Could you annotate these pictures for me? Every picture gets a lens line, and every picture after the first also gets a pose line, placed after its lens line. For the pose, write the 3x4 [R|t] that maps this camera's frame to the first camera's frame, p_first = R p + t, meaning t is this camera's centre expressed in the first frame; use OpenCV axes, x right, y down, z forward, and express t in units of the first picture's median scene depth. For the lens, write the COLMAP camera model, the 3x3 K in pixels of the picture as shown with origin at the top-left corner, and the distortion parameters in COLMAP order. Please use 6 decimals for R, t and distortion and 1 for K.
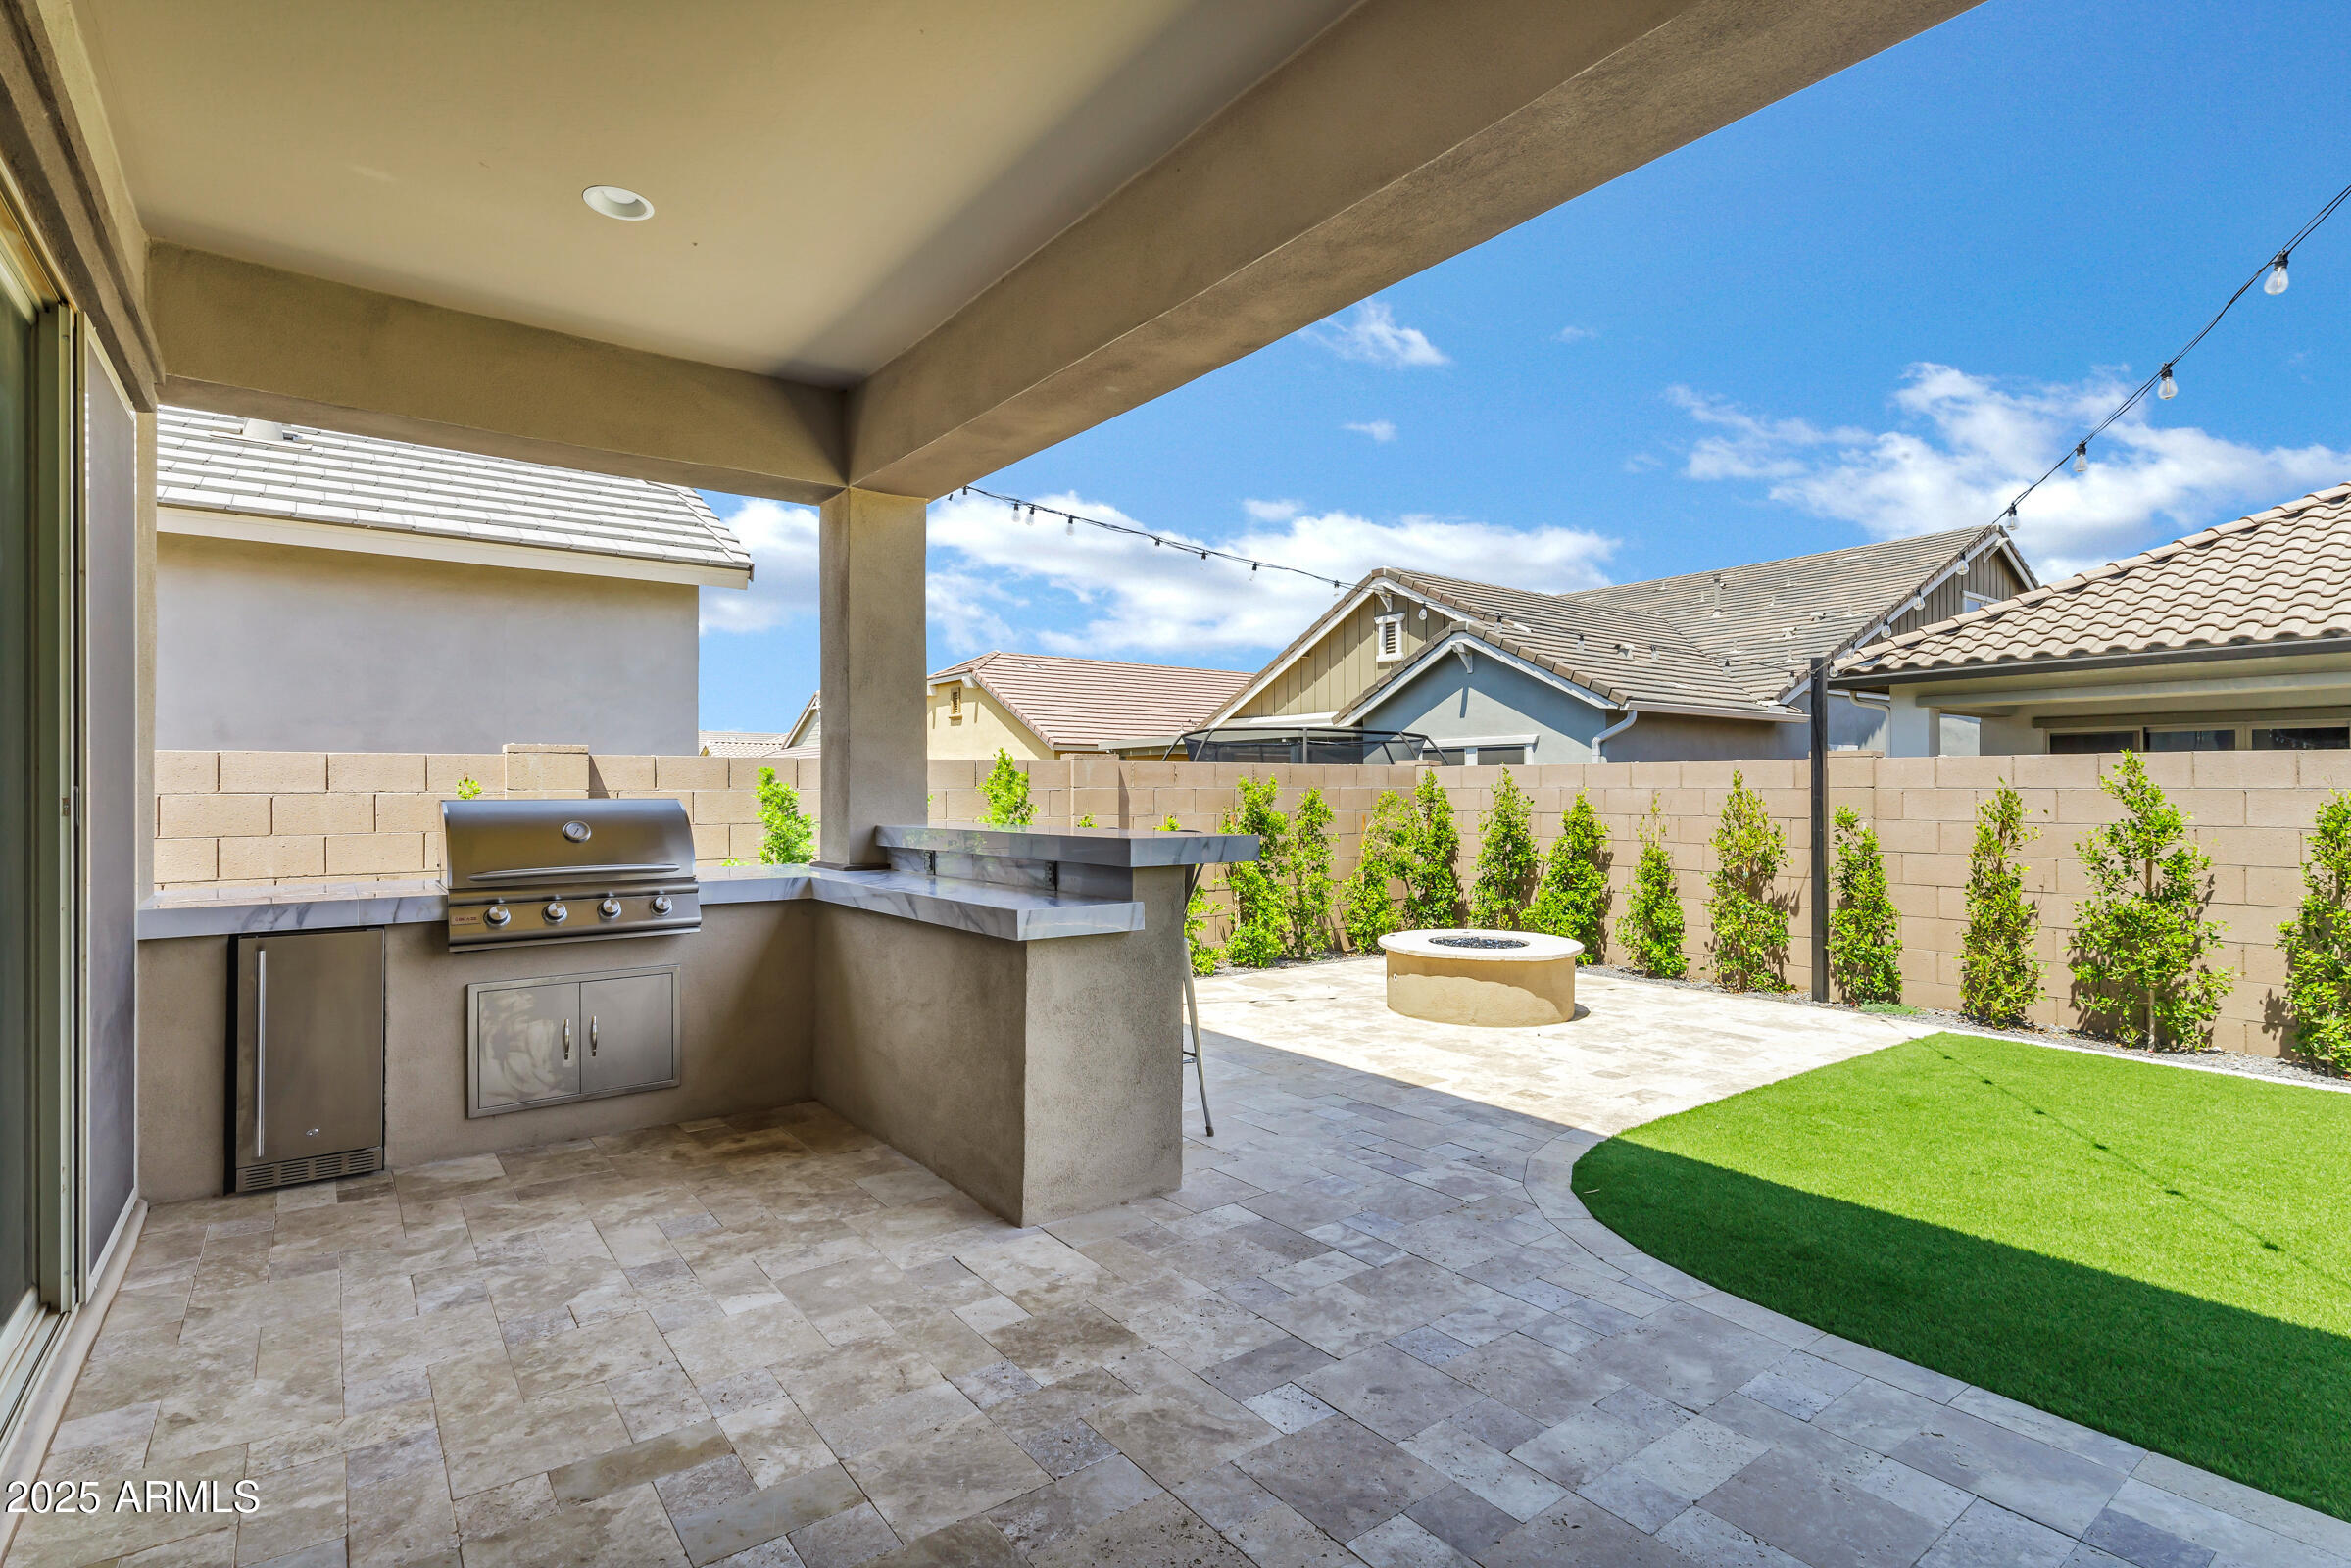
lens RADIAL K [[1137.9, 0, 1175.5], [0, 1137.9, 784.0], [0, 0, 1]] dist [0.001165, -0.000297]
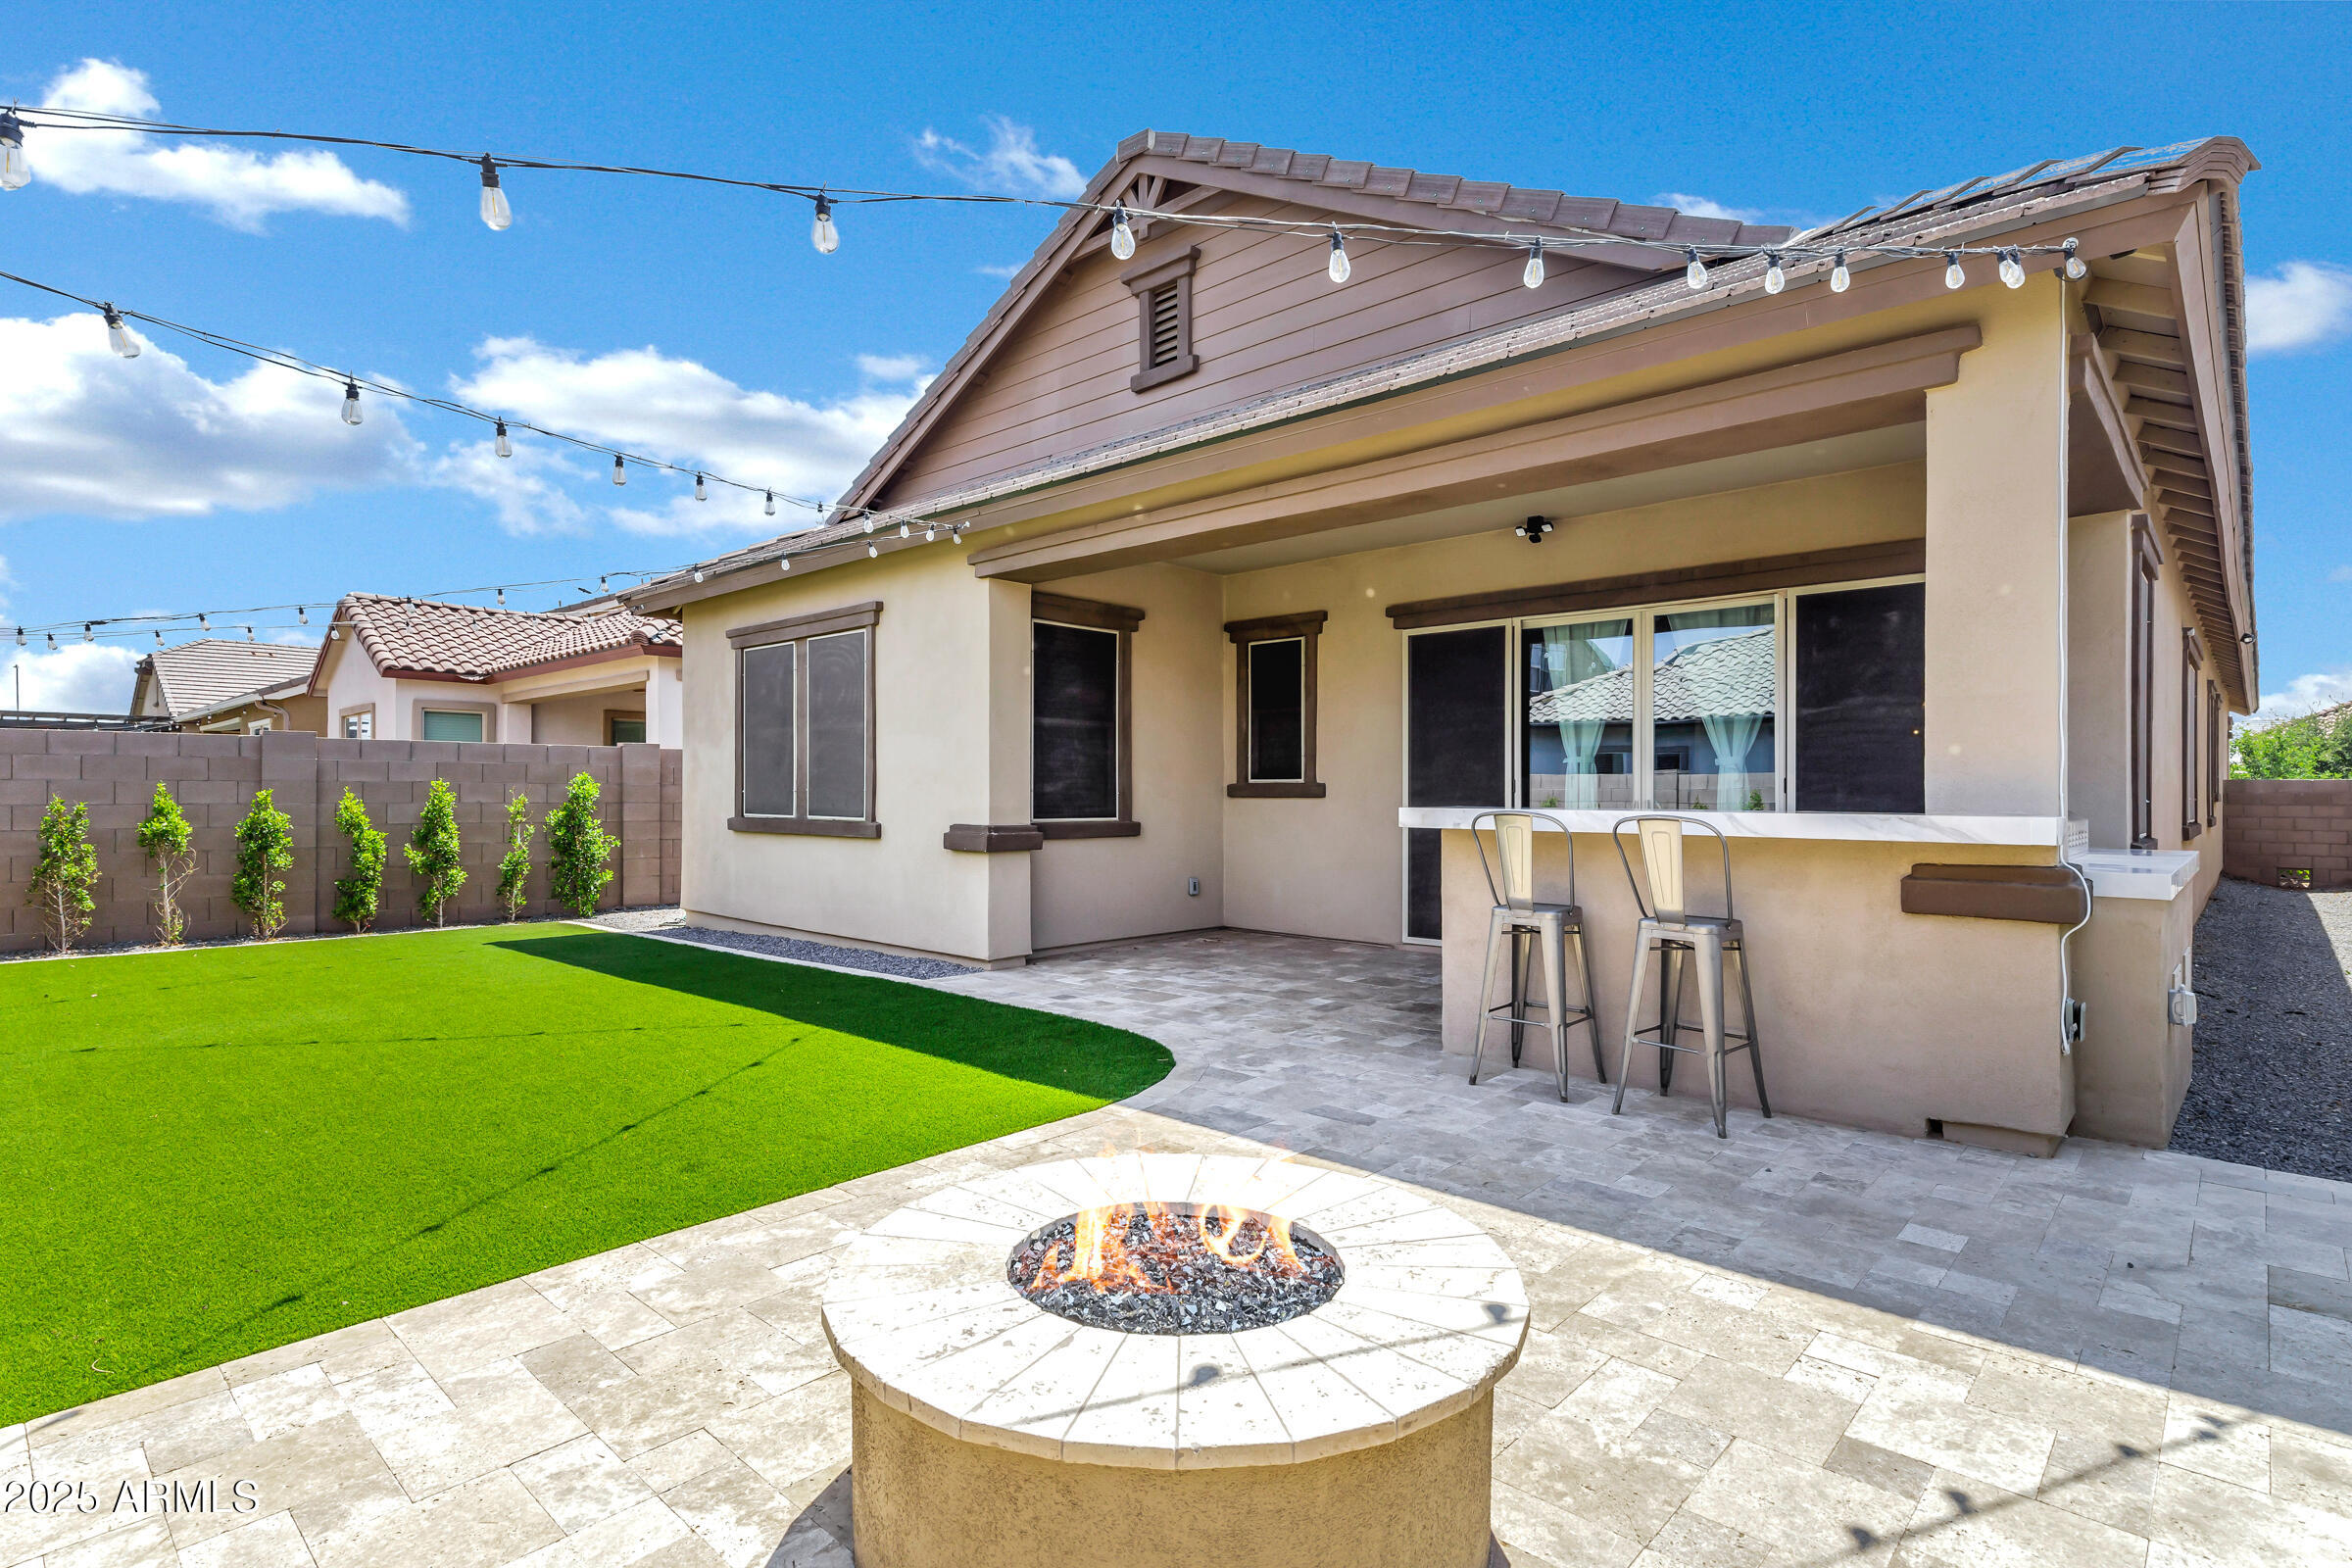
lens RADIAL K [[1144.2, 0, 1176.0], [0, 1144.2, 784.0], [0, 0, 1]] dist [0.001554, 0.000371]
pose [[-0.986197, 0.000623, -0.165574, 0.537982], [0.002021, 0.999964, -0.008273, 0.029173], [0.165563, -0.008493, -0.986163, 2.208993]]
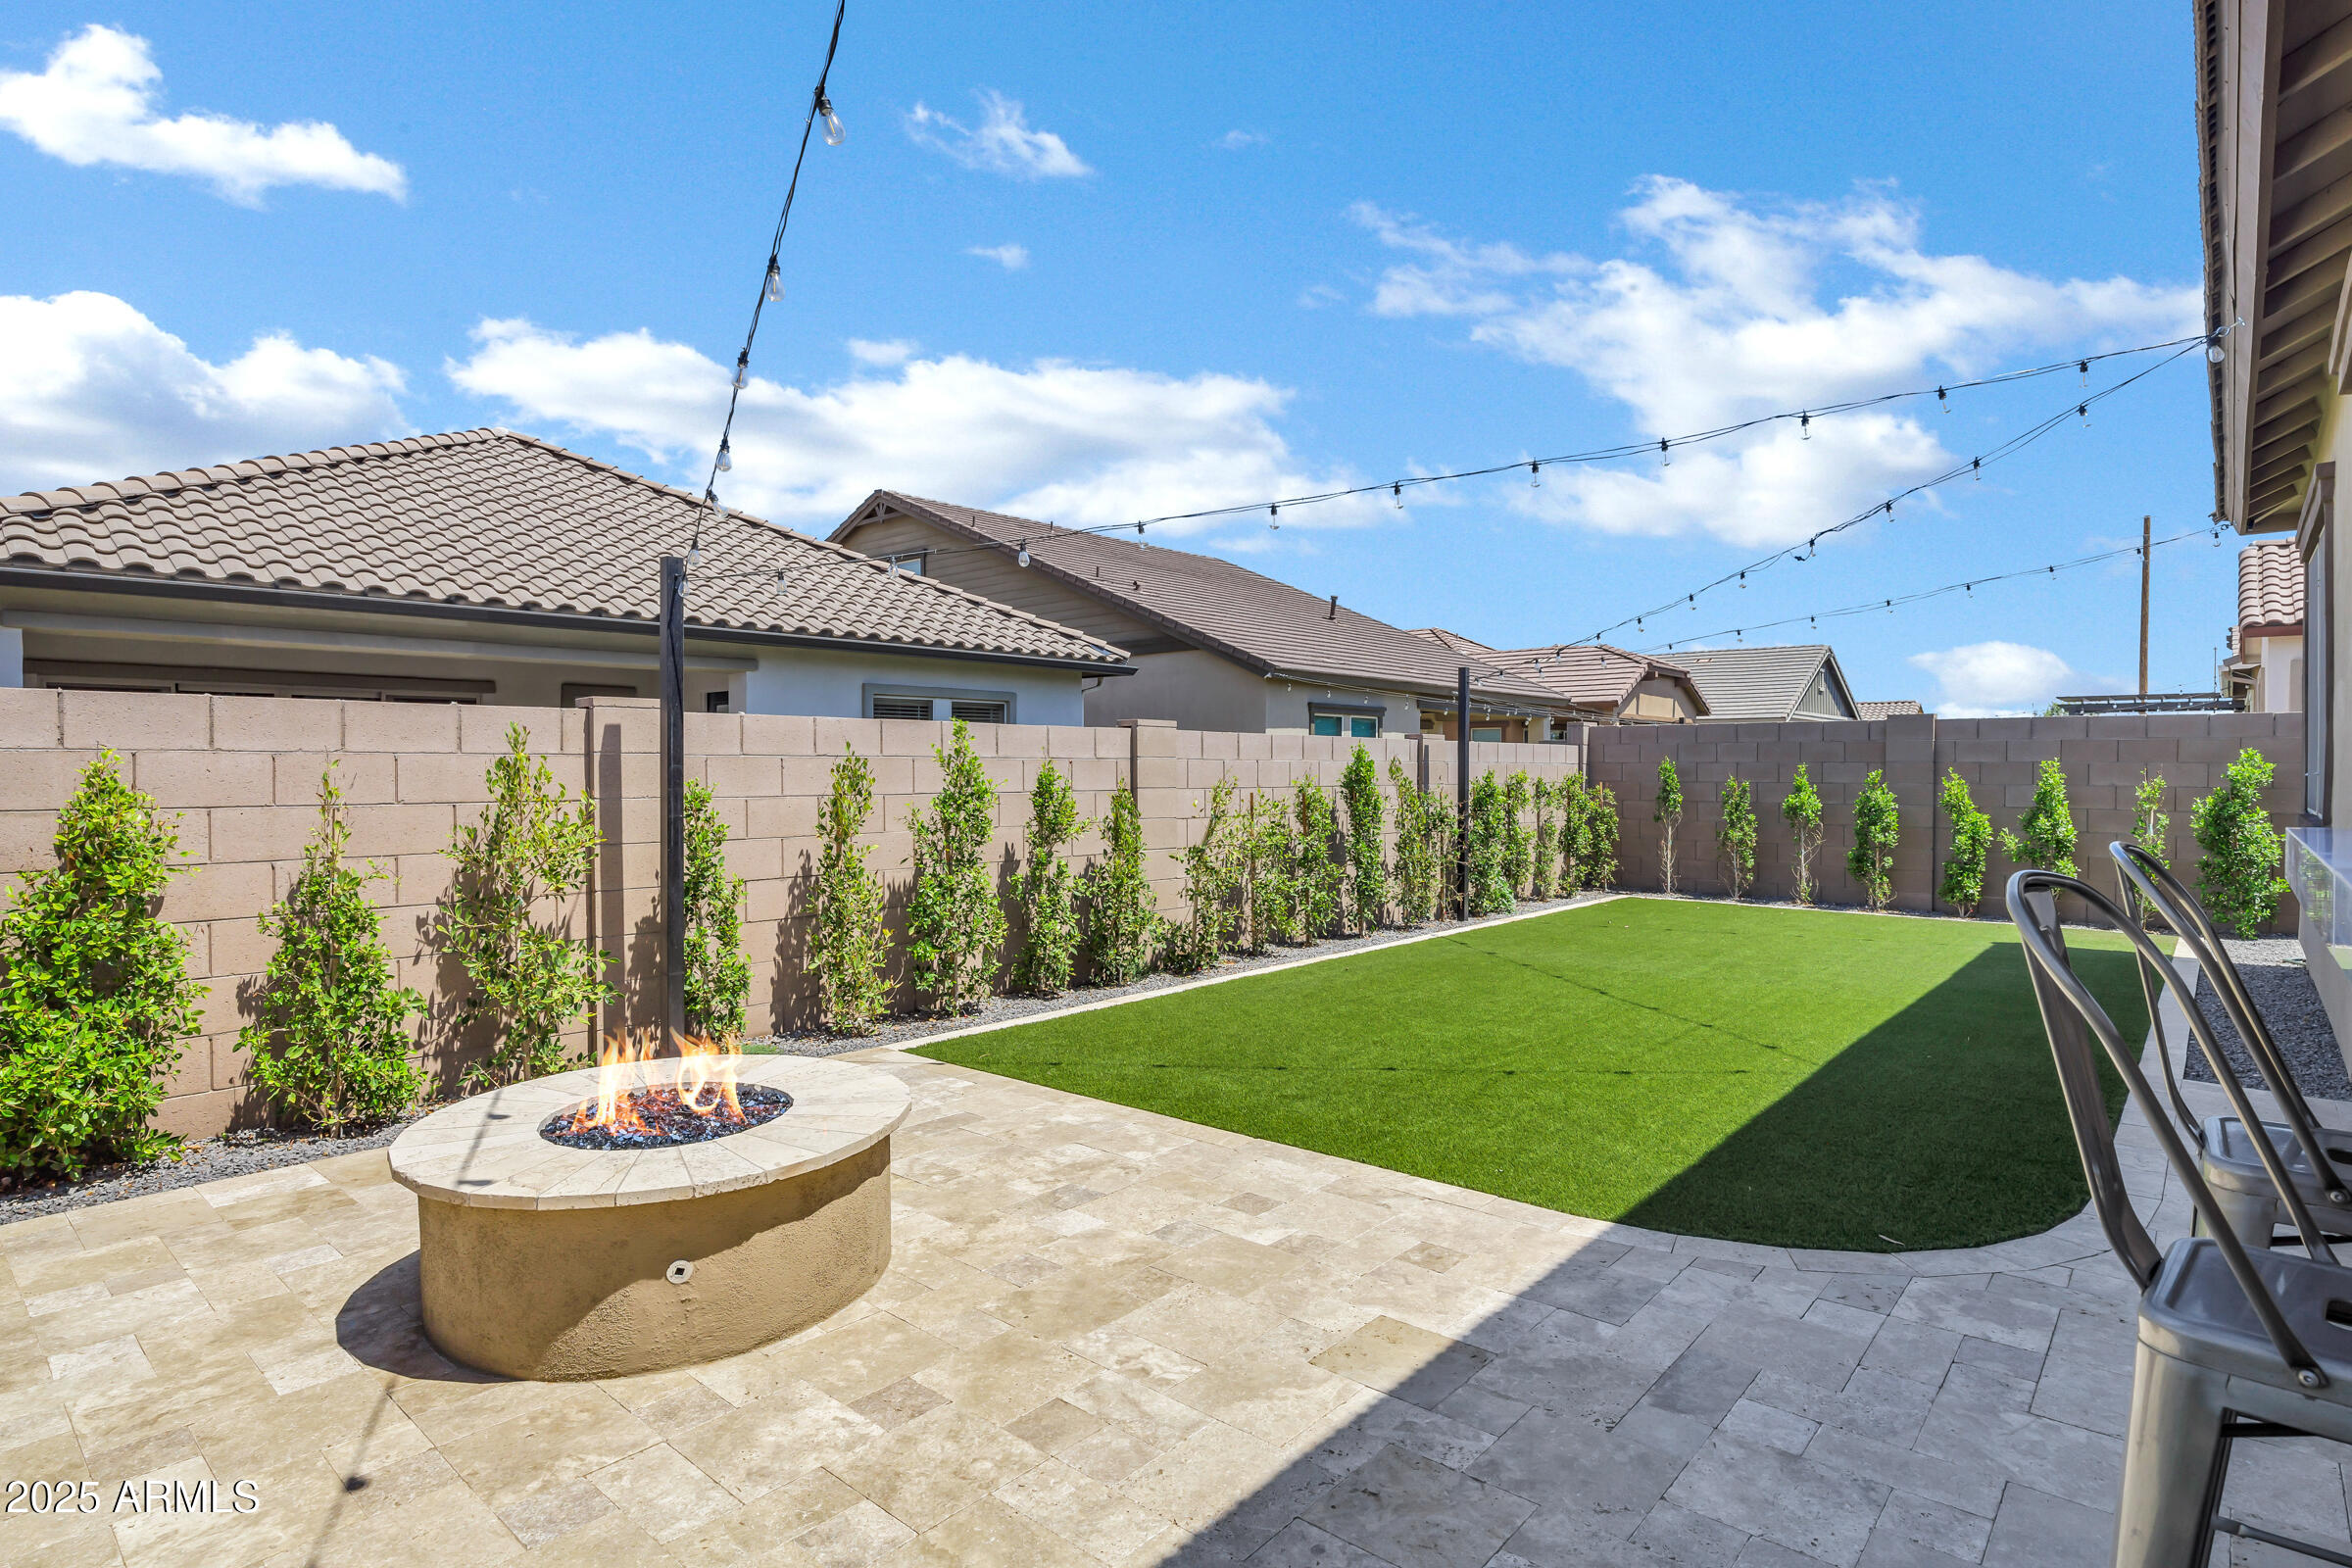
lens RADIAL K [[1200.7, 0, 1176.0], [0, 1200.7, 784.0], [0, 0, 1]] dist [-0.011990, 0.000197]
pose [[-0.199109, -0.011734, 0.979907, -0.339722], [-0.003027, 0.999931, 0.011359, 0.021106], [-0.979973, -0.000704, -0.199131, 1.547454]]
